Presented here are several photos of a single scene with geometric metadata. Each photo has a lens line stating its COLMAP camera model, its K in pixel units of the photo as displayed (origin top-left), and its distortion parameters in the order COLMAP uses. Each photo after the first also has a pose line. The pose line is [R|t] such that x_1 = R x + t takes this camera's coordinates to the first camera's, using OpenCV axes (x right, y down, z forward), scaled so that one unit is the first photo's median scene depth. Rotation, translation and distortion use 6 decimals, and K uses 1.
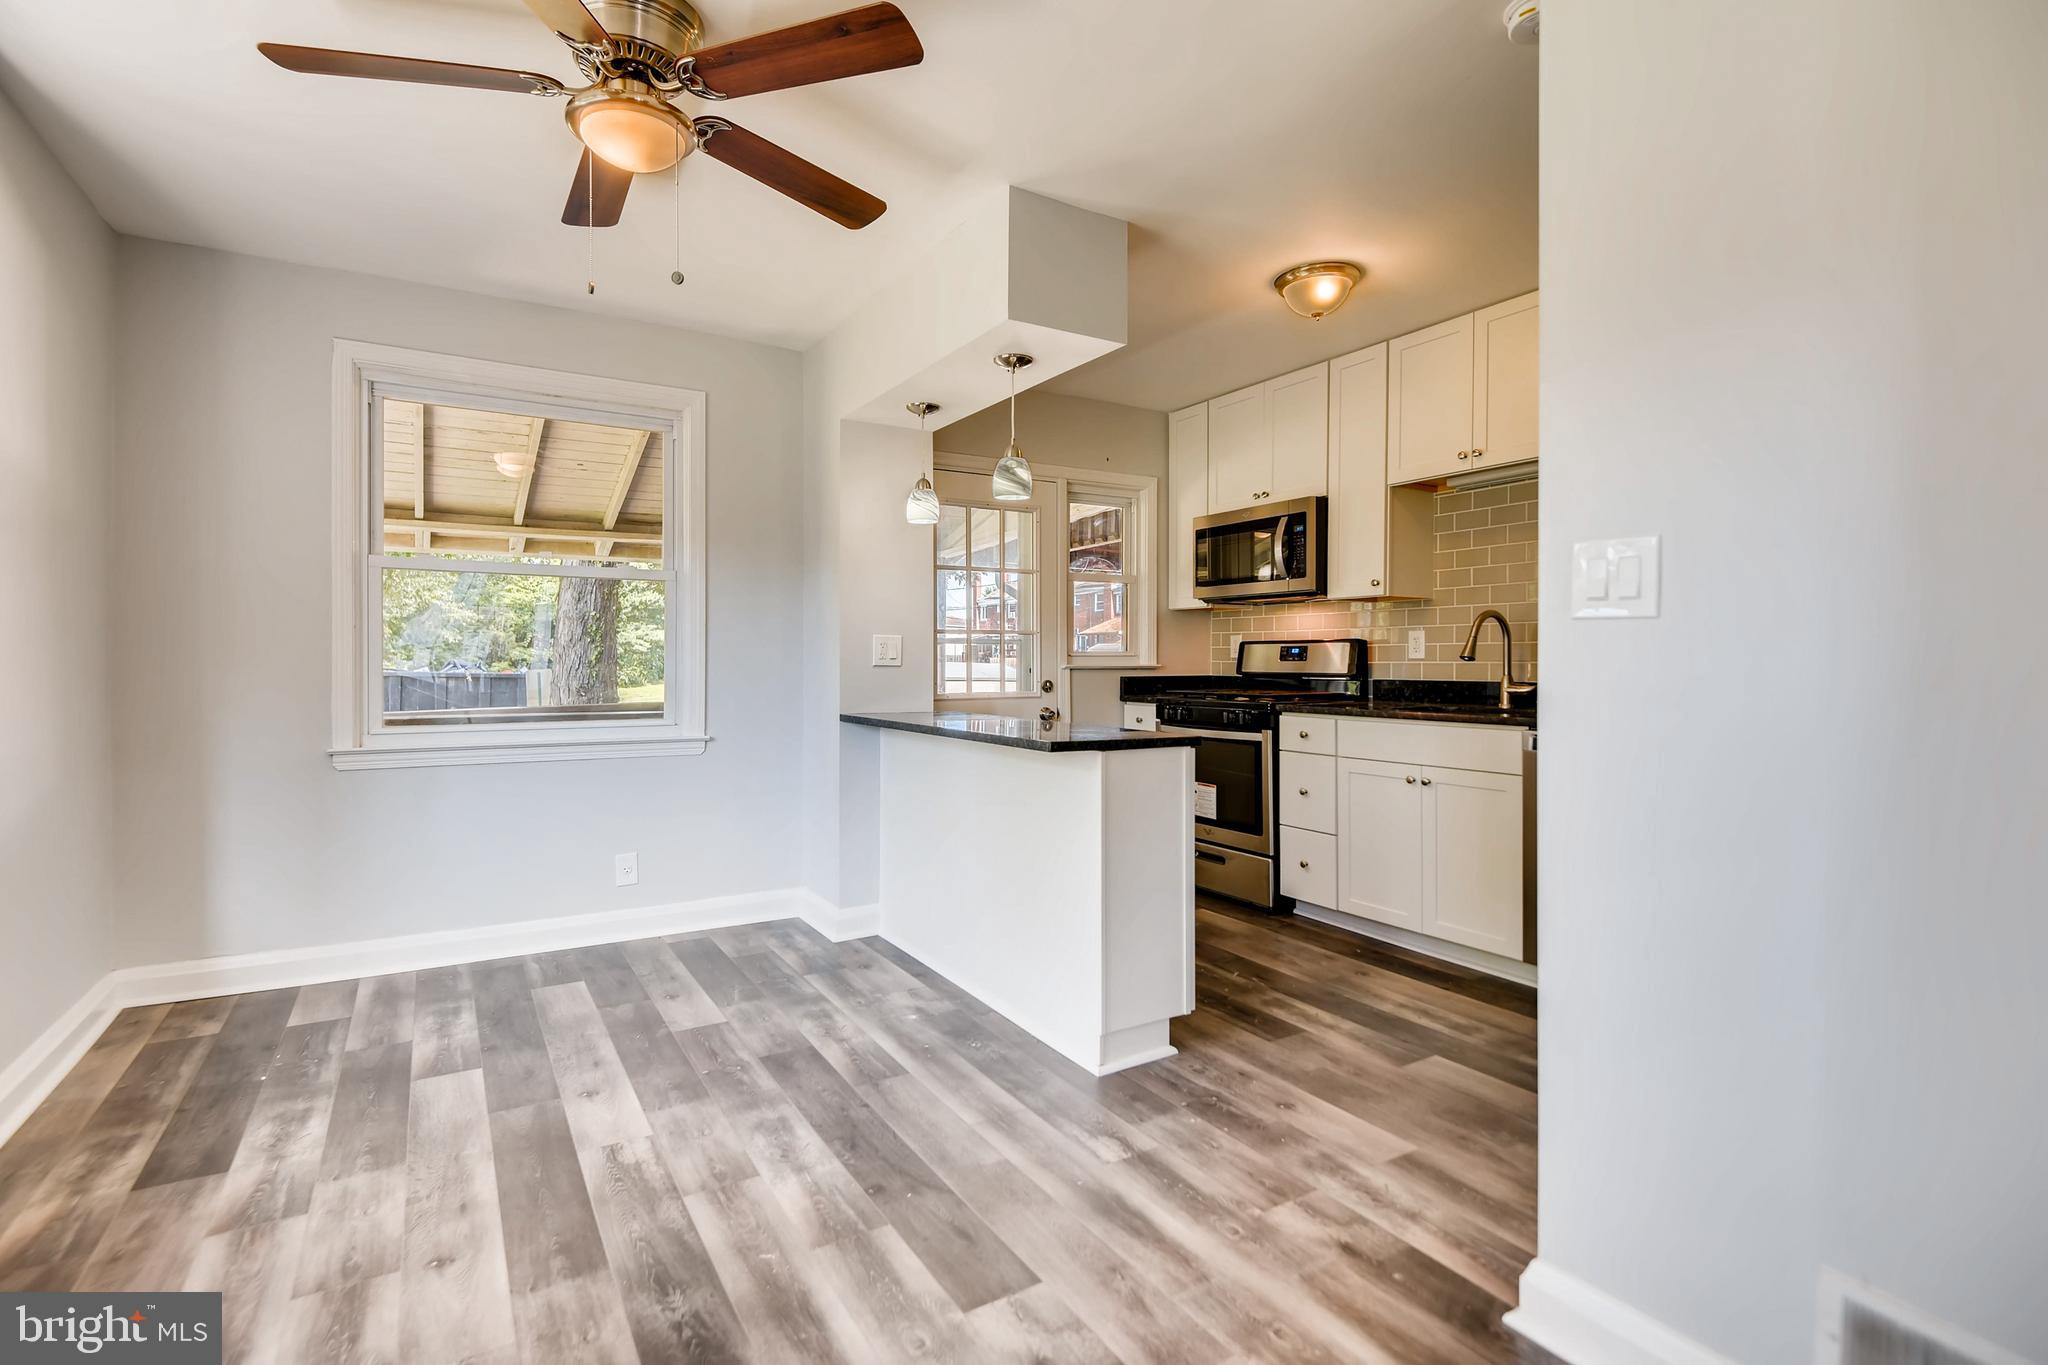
lens RADIAL K [[958.9, 0, 999.2], [0, 958.9, 661.3], [0, 0, 1]] dist [0.018024, -0.007732]
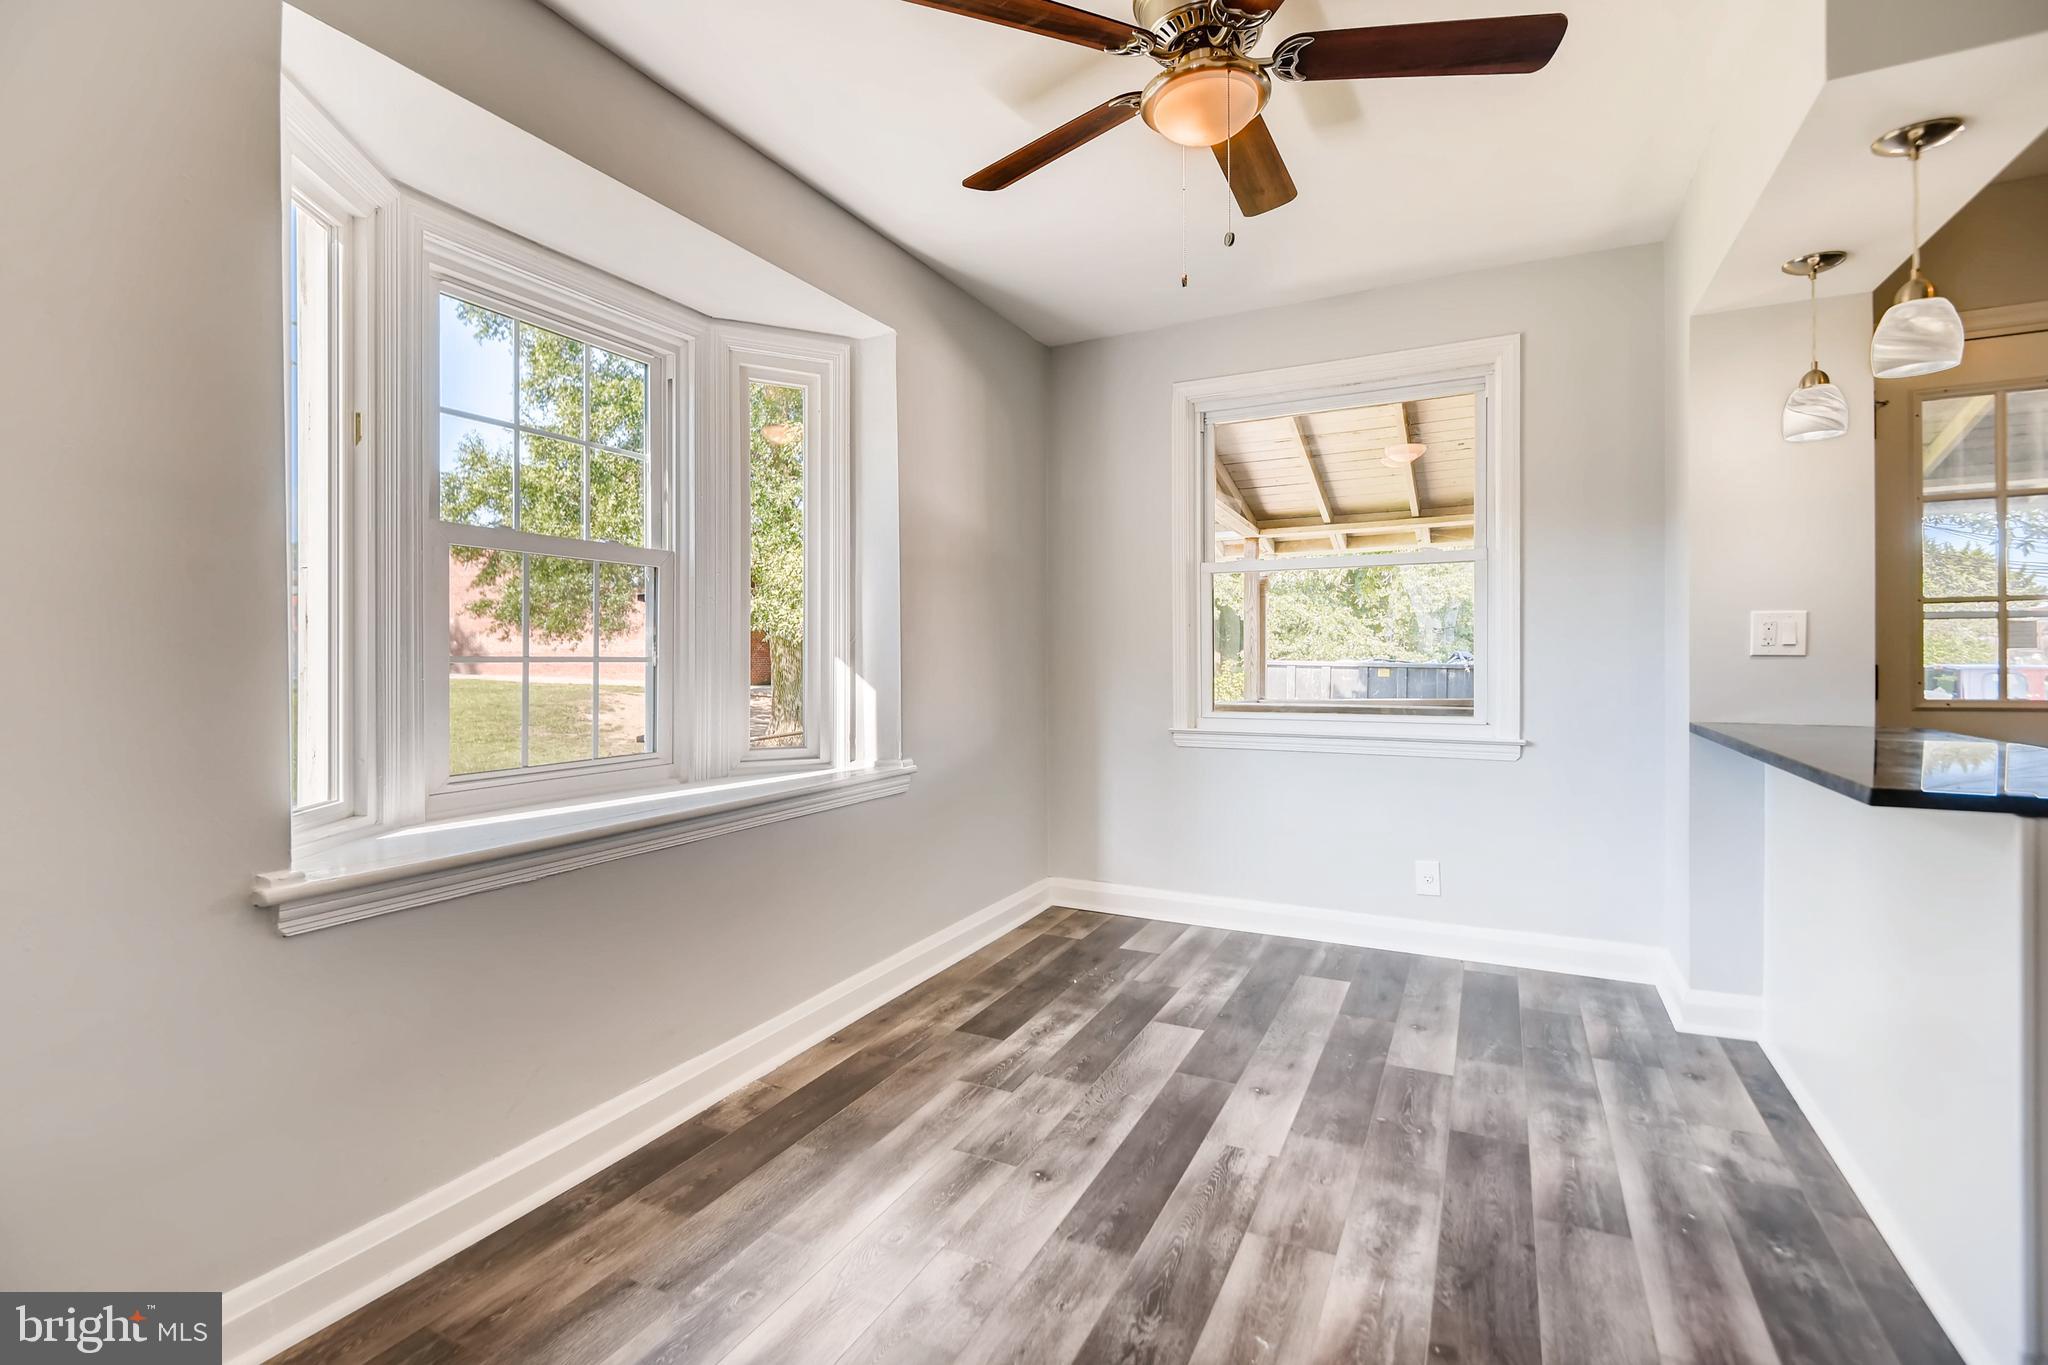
lens RADIAL K [[958.9, 0, 1015.1], [0, 958.9, 661.9], [0, 0, 1]] dist [0.018024, -0.007732]
pose [[0.536755, -0.000448, -0.843738, 0.189984], [0.008378, 0.999953, 0.004799, 0.001380], [0.843697, -0.009645, 0.536733, 0.183056]]
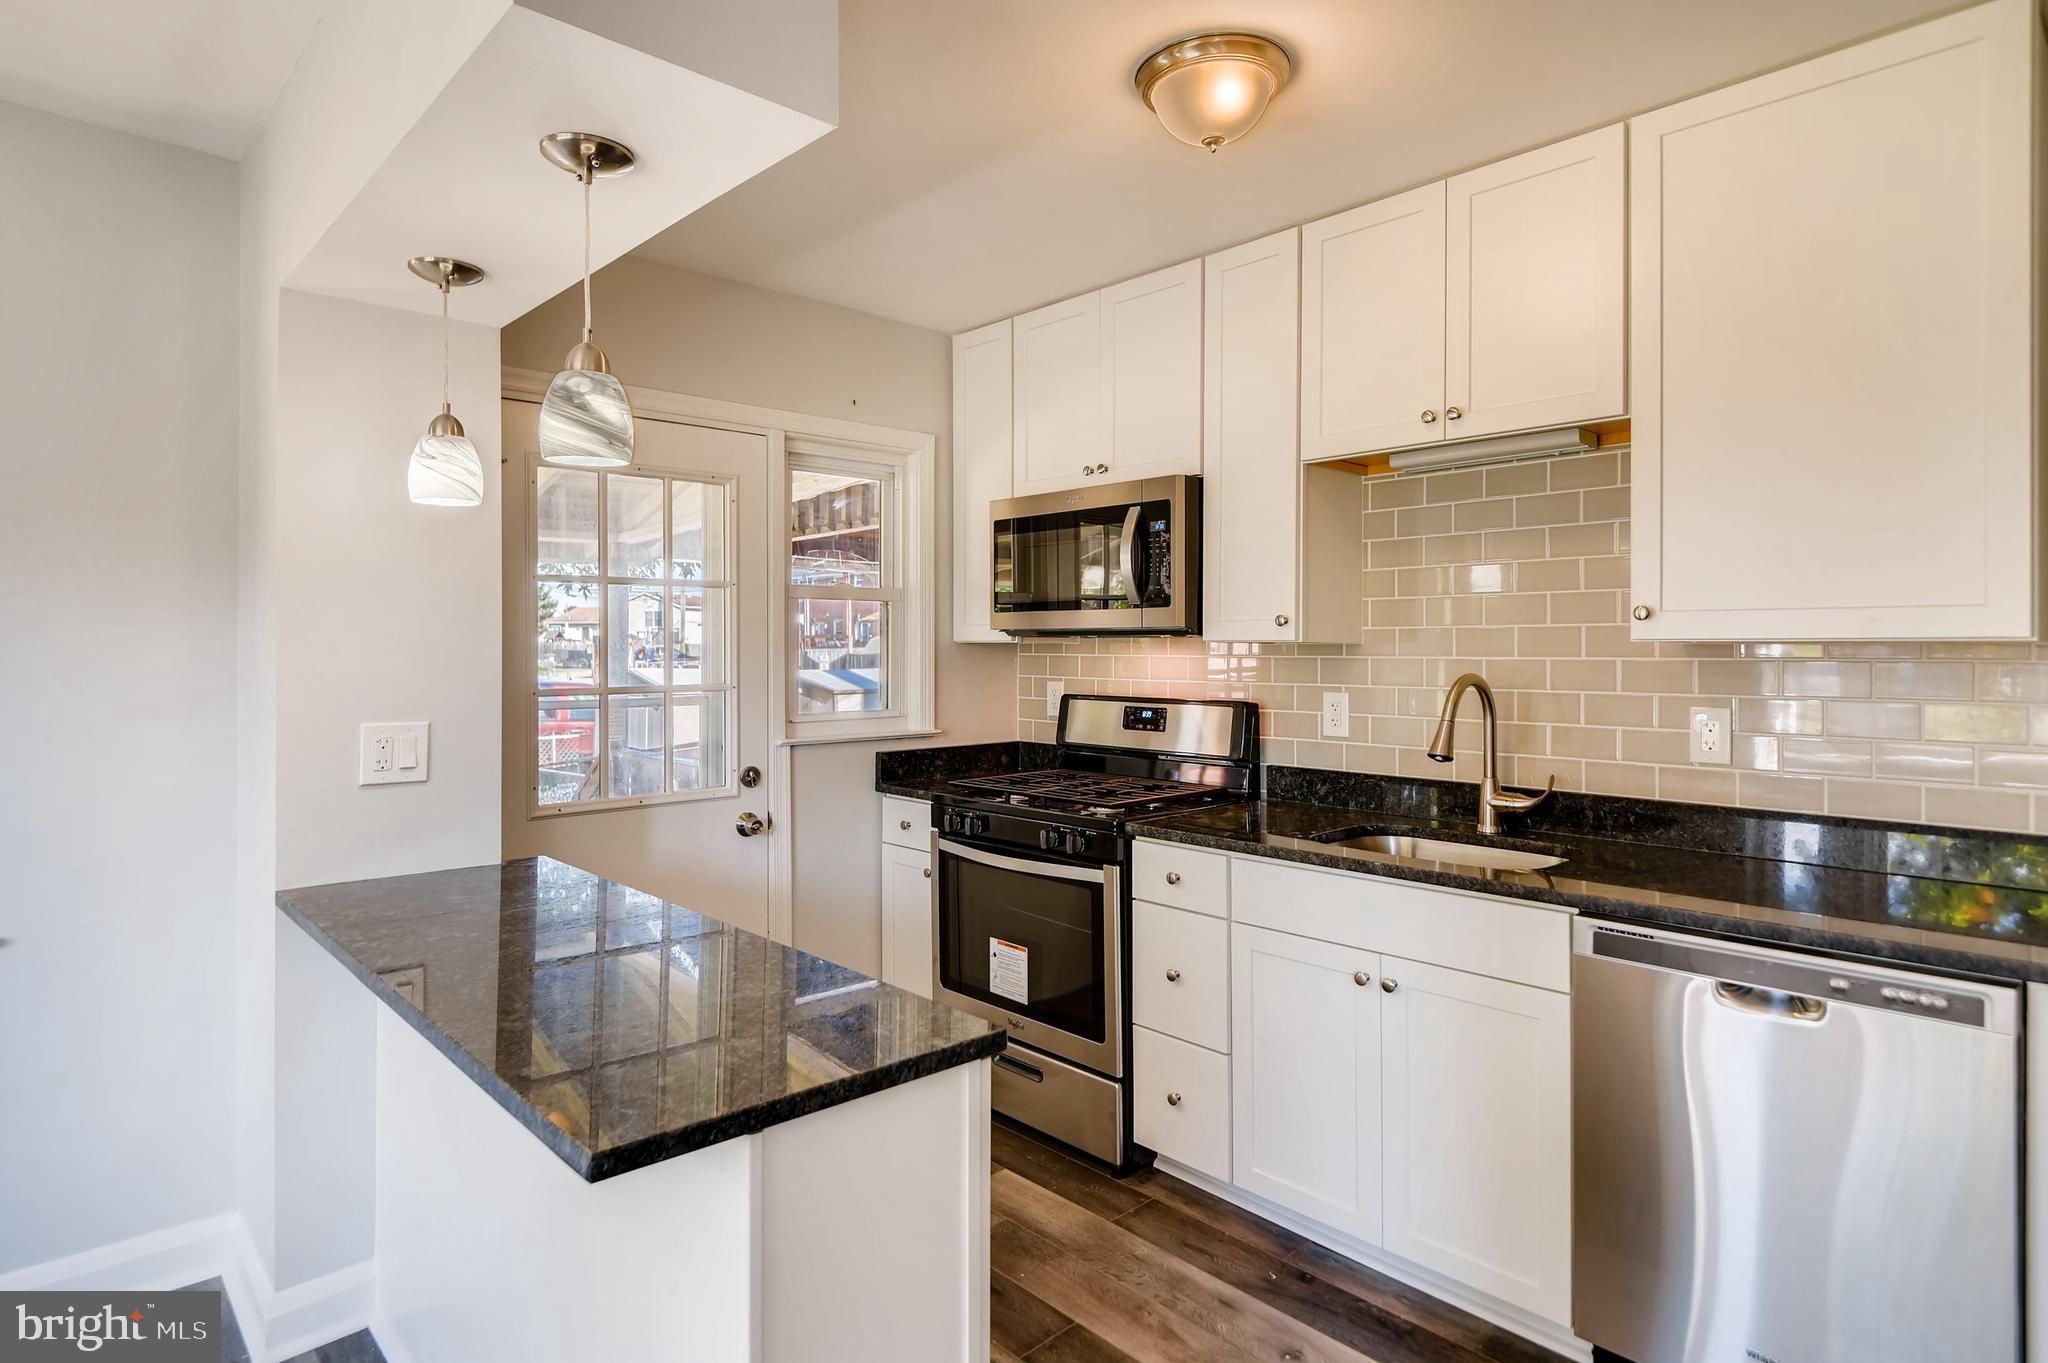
lens RADIAL K [[1074.0, 0, 1020.2], [0, 1074.0, 634.7], [0, 0, 1]] dist [-0.000154, -0.003217]
pose [[0.975113, -0.001368, 0.221706, 0.086469], [0.003026, 0.999970, -0.007139, -0.074916], [-0.221690, 0.007632, 0.975087, 0.409719]]
